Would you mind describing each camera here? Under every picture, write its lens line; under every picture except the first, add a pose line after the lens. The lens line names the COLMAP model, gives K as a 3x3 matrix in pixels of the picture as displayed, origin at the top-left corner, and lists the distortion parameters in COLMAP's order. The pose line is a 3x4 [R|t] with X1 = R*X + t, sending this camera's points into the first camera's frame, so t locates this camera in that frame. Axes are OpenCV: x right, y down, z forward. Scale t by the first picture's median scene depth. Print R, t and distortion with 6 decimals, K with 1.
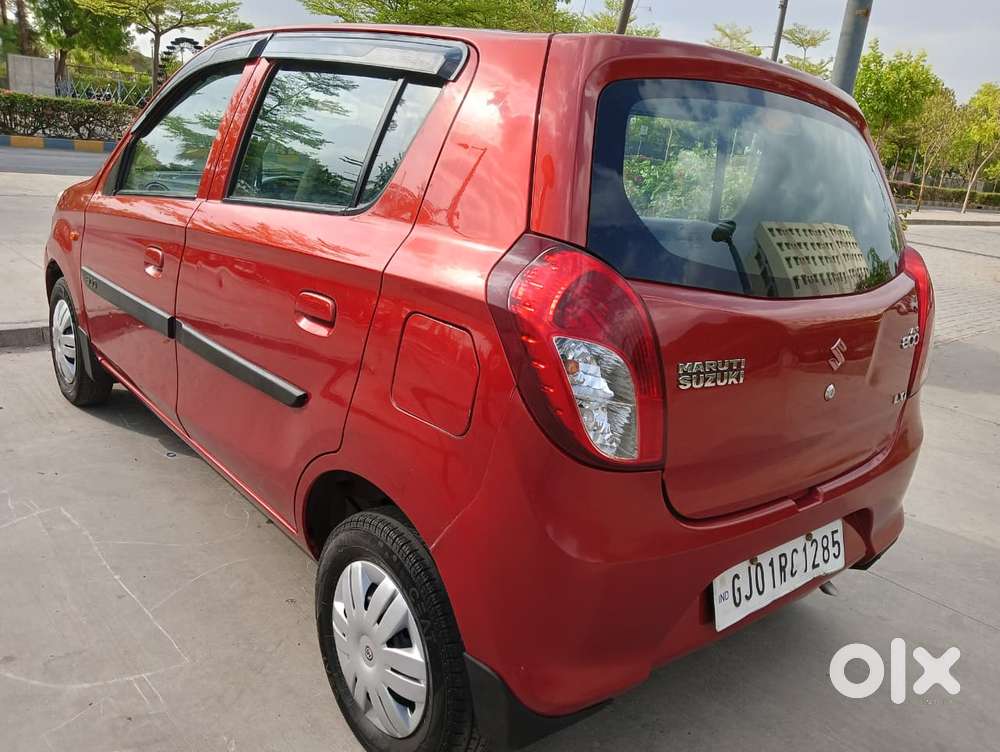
lens RADIAL K [[775.8, 0, 503.0], [0, 775.8, 378.6], [0, 0, 1]] dist [0.056844, -0.139895]
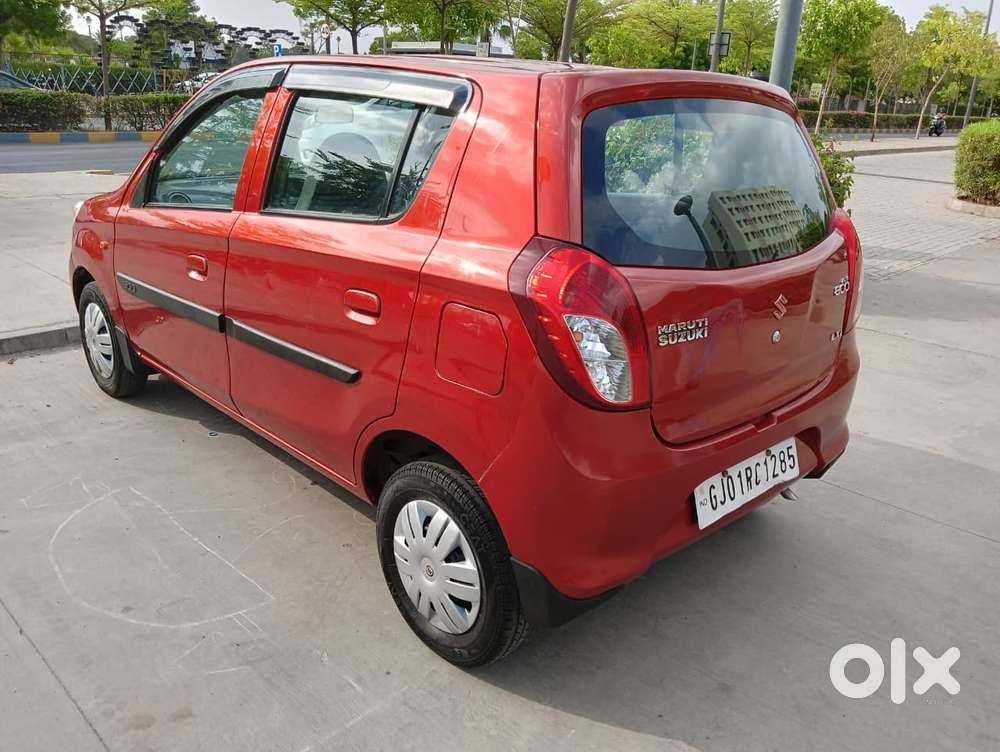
lens RADIAL K [[775.8, 0, 503.0], [0, 775.8, 378.6], [0, 0, 1]] dist [0.056844, -0.139895]
pose [[0.996206, -0.081707, 0.029958, -0.061276], [0.079948, 0.995233, 0.055851, -0.019803], [-0.034379, -0.053244, 0.997990, -0.233523]]
